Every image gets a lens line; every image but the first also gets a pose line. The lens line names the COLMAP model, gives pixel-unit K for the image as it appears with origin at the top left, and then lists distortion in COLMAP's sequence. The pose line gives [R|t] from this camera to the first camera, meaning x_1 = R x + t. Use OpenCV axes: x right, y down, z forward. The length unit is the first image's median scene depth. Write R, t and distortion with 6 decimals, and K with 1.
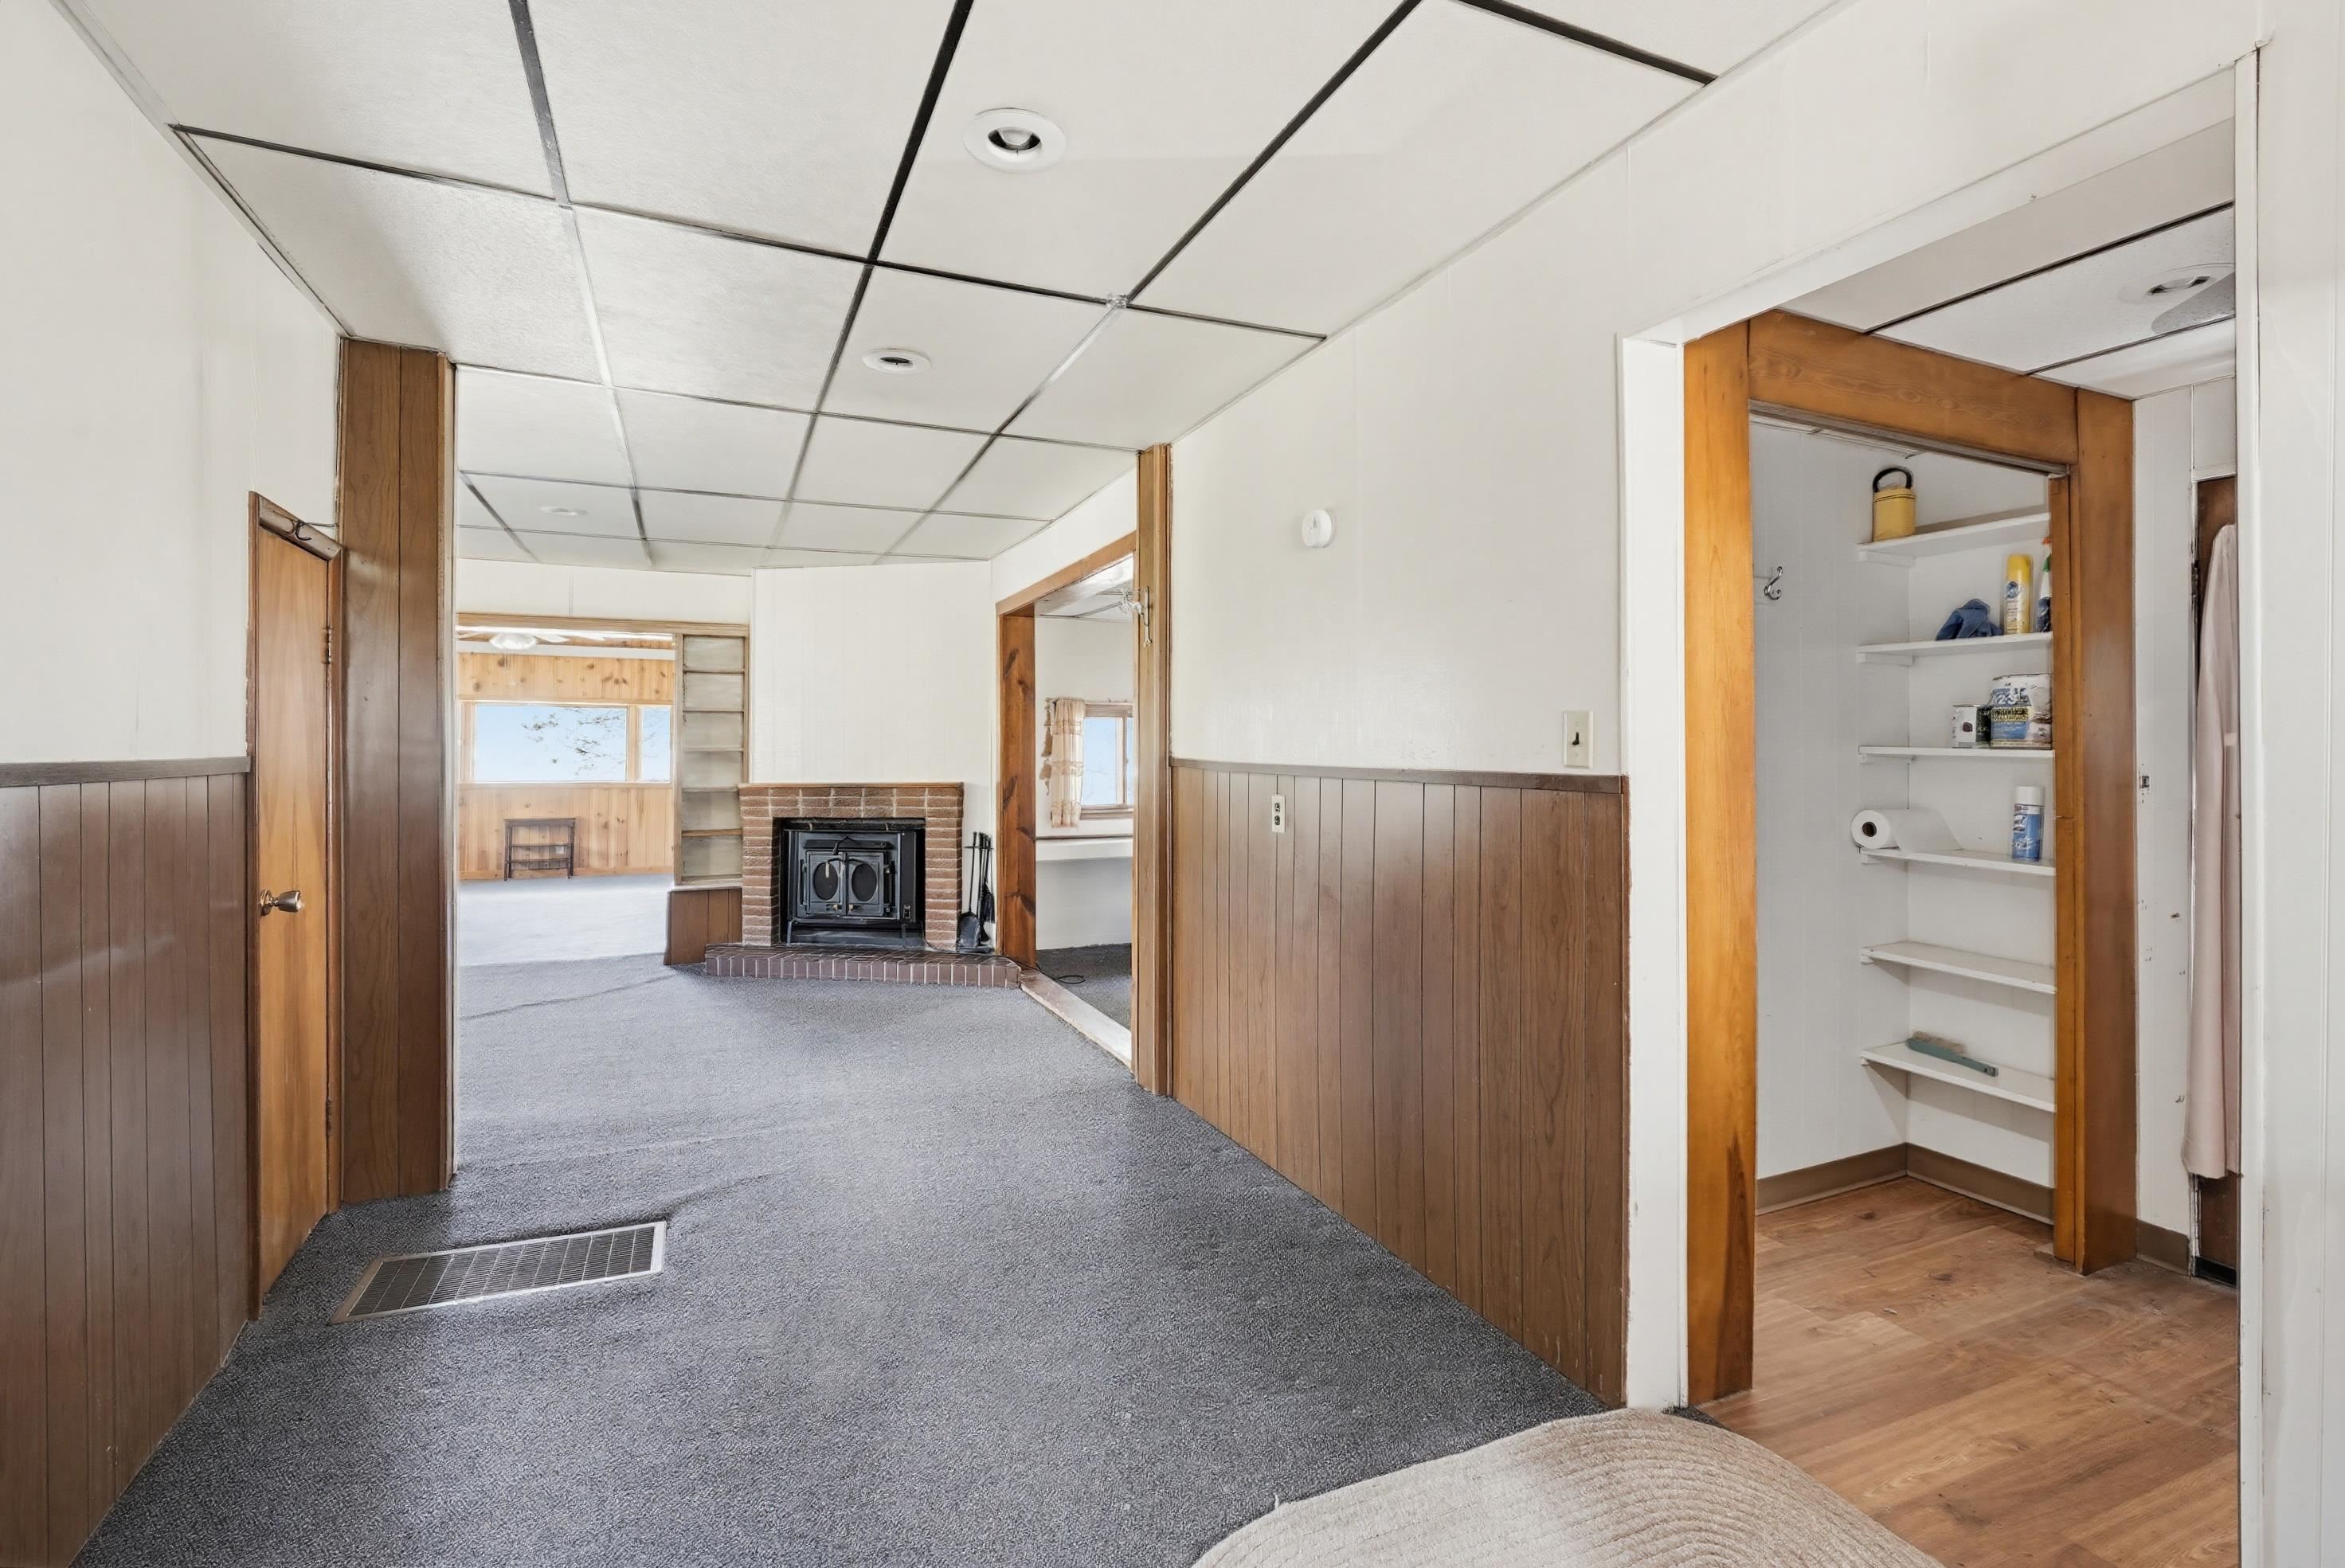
lens RADIAL K [[1098.4, 0, 1139.1], [0, 1098.4, 759.1], [0, 0, 1]] dist [0.004593, 0.002777]
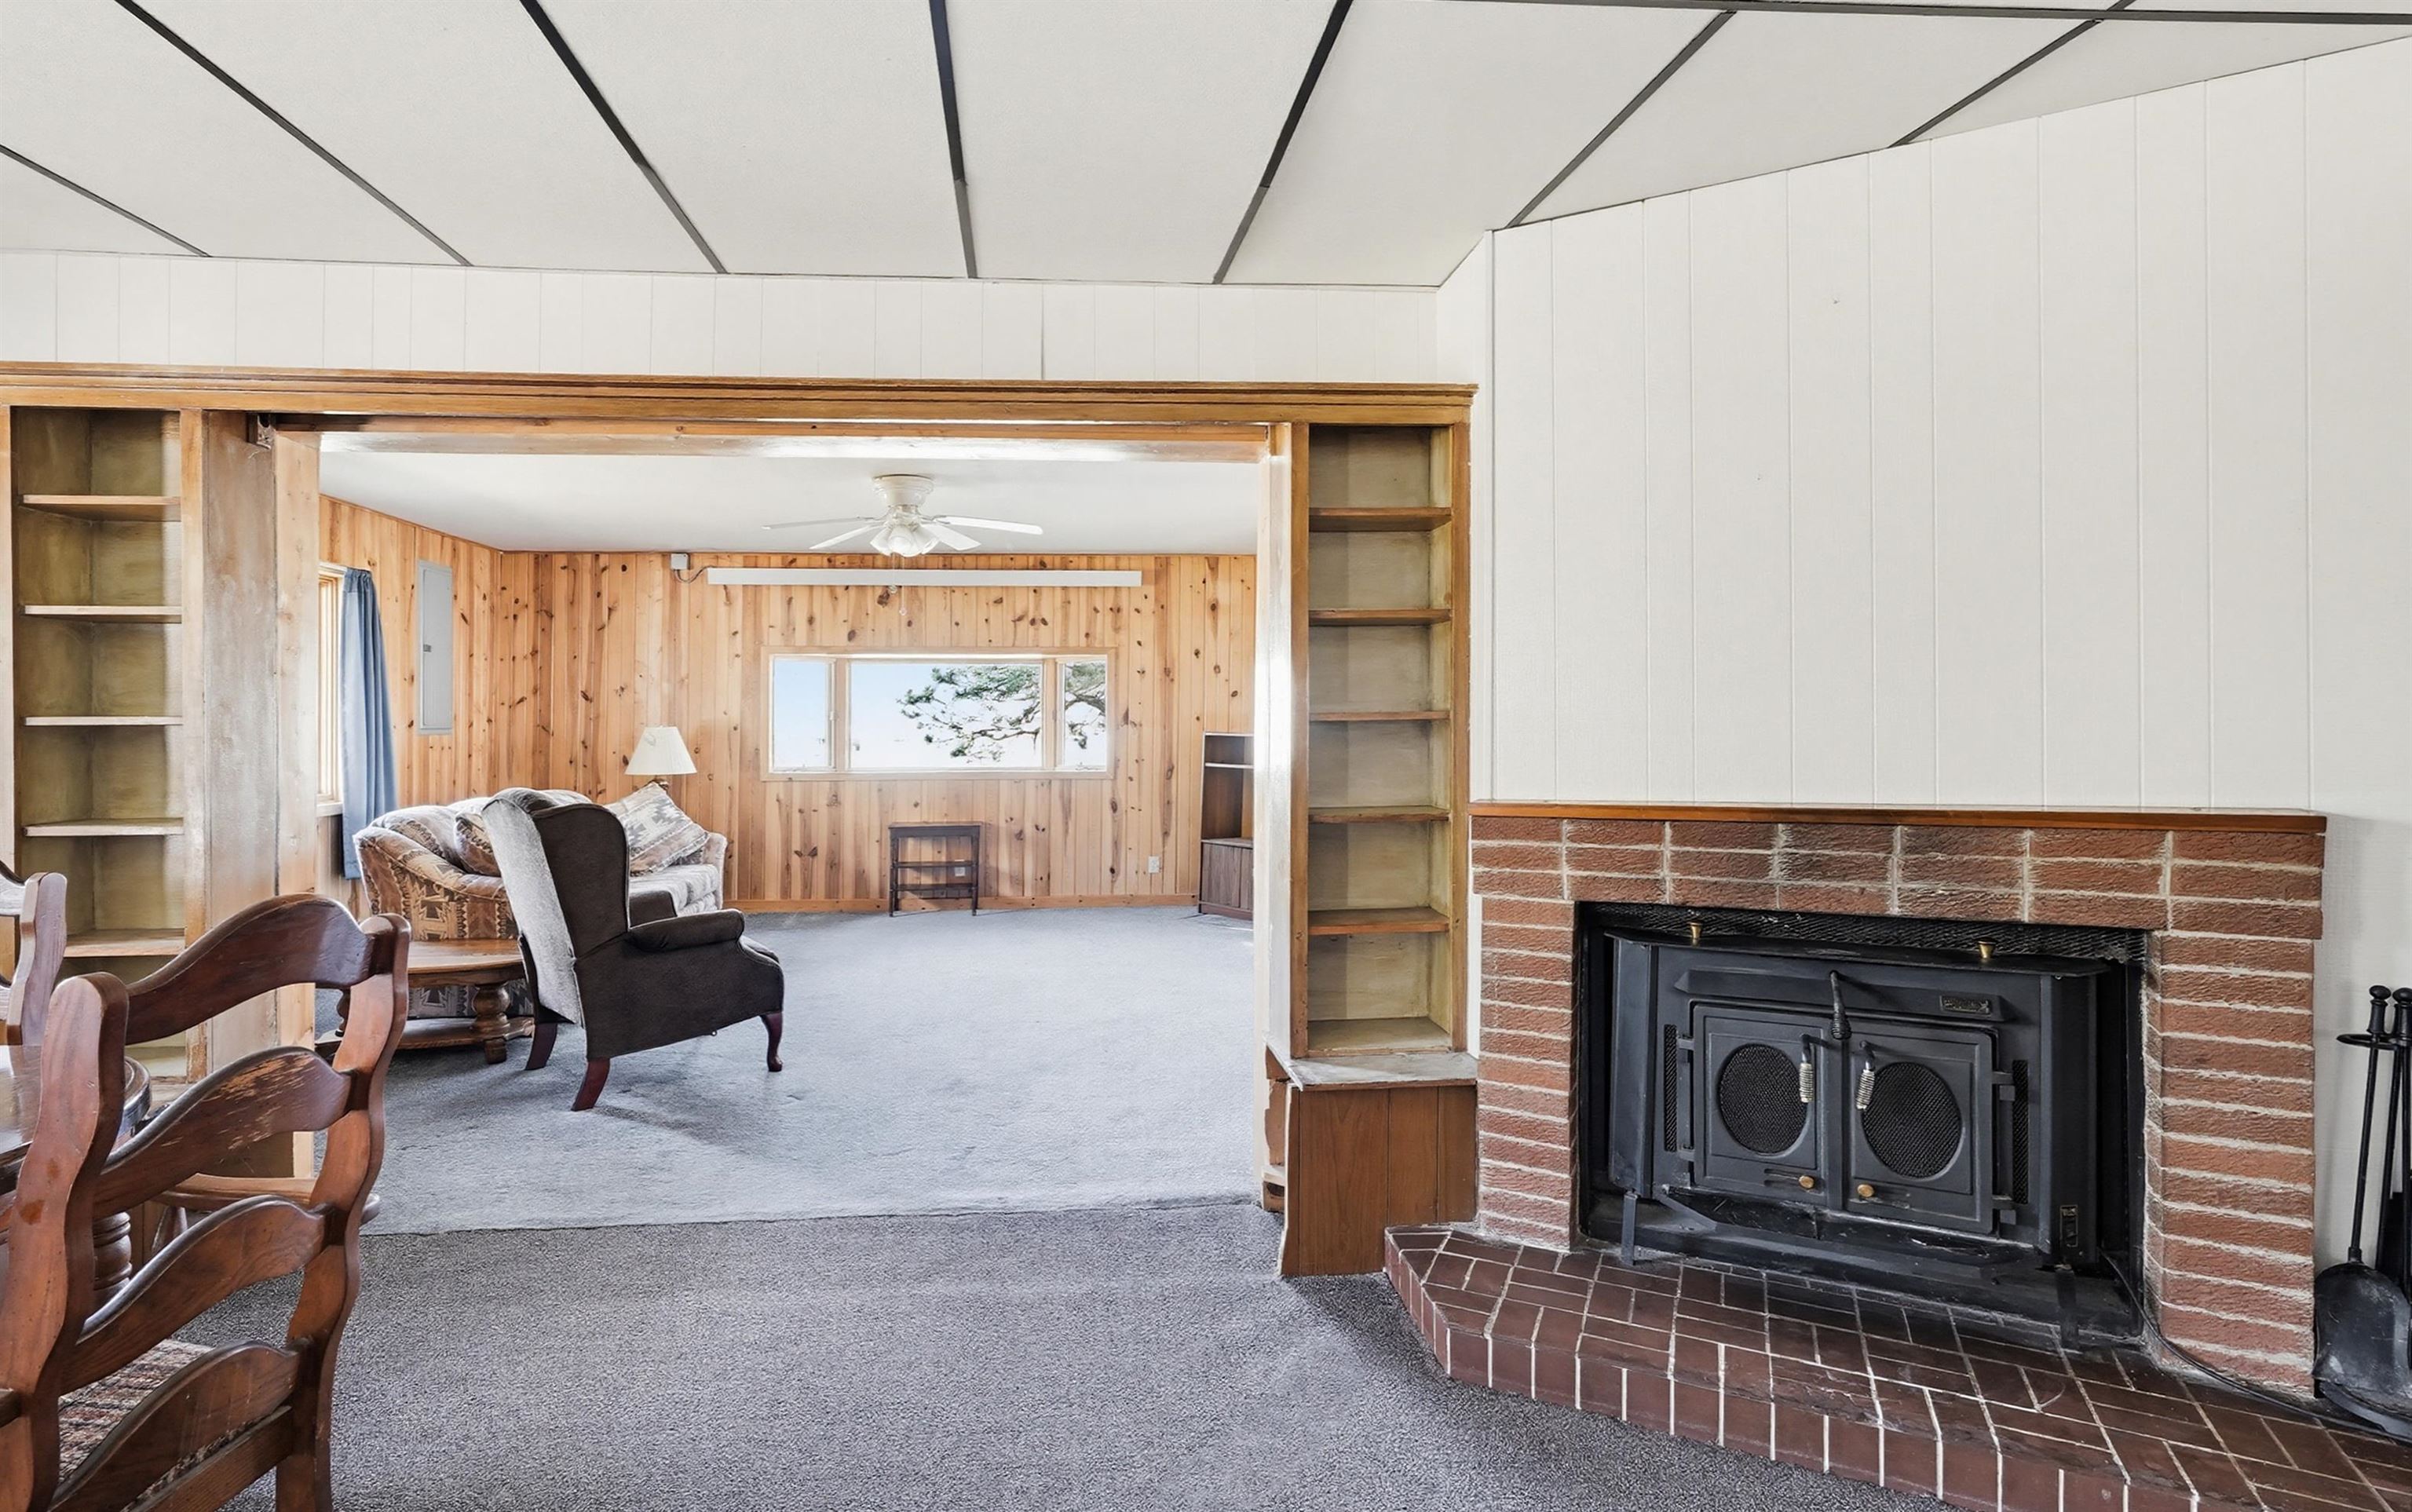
lens RADIAL K [[1125.8, 0, 1098.8], [0, 1125.8, 726.5], [0, 0, 1]] dist [-0.003541, -0.000983]
pose [[0.947328, -0.012732, -0.320011, -0.361531], [0.011597, 0.999918, -0.005452, -0.003494], [0.320054, 0.001454, 0.947398, 0.599897]]
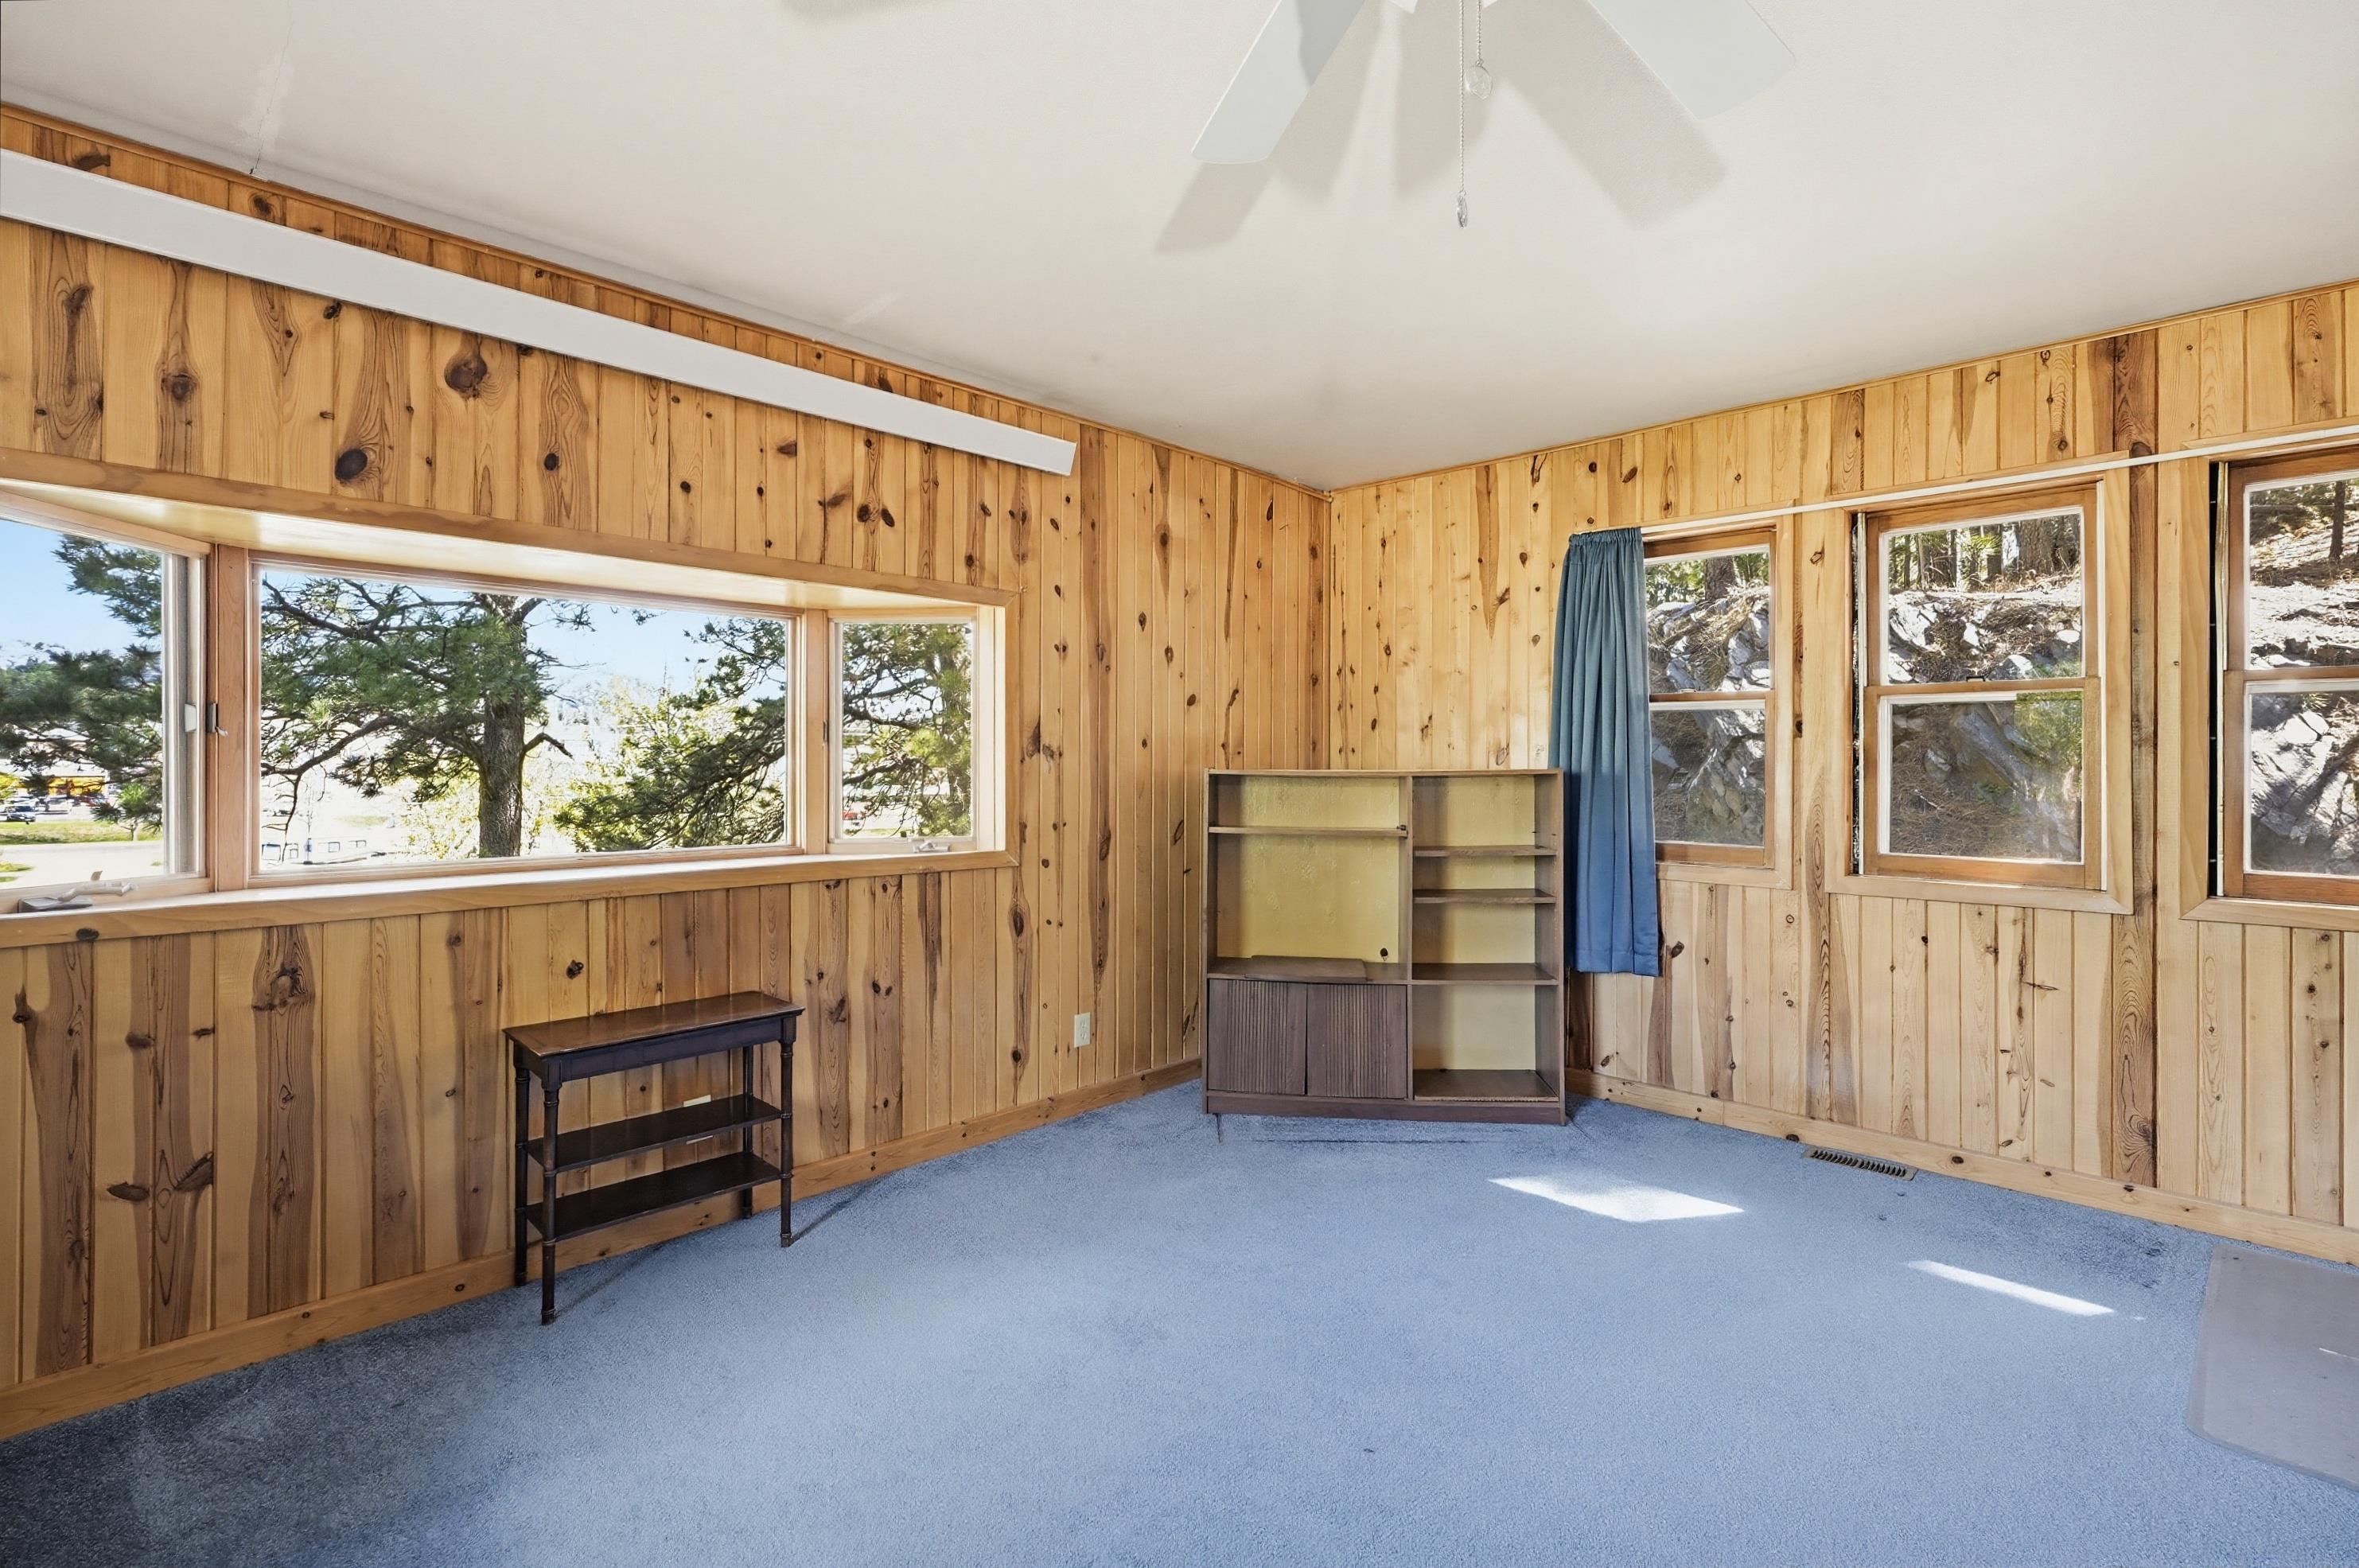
lens RADIAL K [[1105.0, 0, 1170.9], [0, 1105.0, 759.9], [0, 0, 1]] dist [0.004593, 0.002777]
pose [[0.914240, -0.008355, 0.405087, -0.870110], [0.010484, 0.999940, -0.003038, -0.005477], [-0.405038, 0.007024, 0.914273, 1.169750]]
